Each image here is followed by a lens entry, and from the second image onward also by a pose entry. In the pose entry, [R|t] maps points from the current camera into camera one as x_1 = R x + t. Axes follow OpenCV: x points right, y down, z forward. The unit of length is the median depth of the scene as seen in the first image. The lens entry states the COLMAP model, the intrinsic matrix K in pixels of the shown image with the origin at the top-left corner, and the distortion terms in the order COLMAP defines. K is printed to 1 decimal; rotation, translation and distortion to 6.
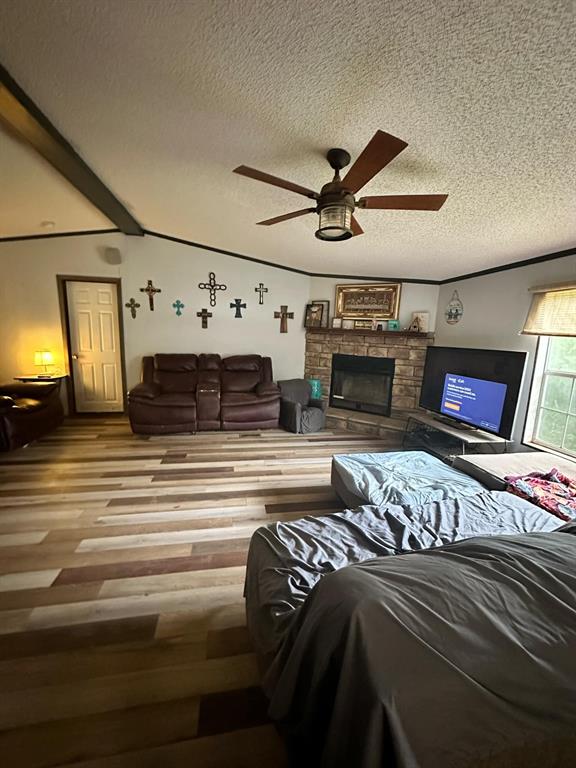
lens RADIAL K [[313.6, 0, 288.0], [0, 313.6, 384.0], [0, 0, 1]] dist [-0.000218, 0.000396]
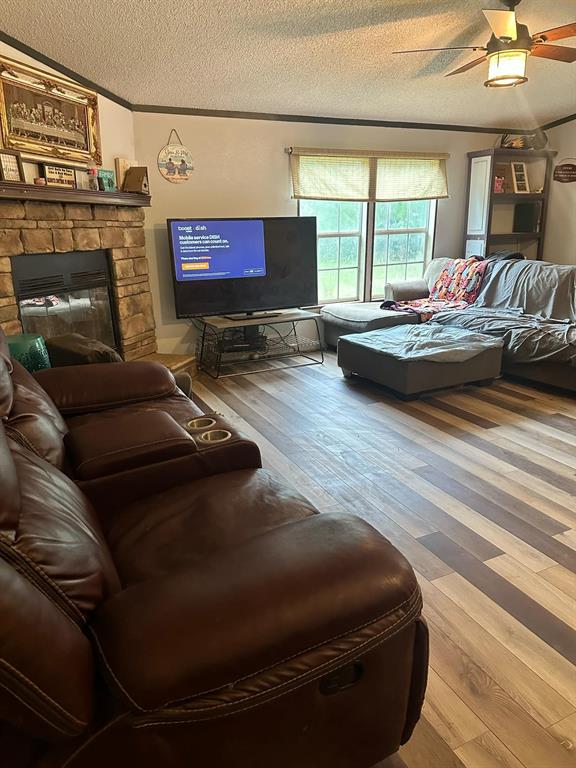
lens RADIAL K [[535.8, 0, 306.4], [0, 535.8, 384.0], [0, 0, 1]] dist [-0.002312, -0.002477]
pose [[-0.293887, -0.312690, 0.903247, -0.639423], [0.155078, 0.916859, 0.367860, -0.155778], [-0.943176, 0.248183, -0.220961, 0.977326]]
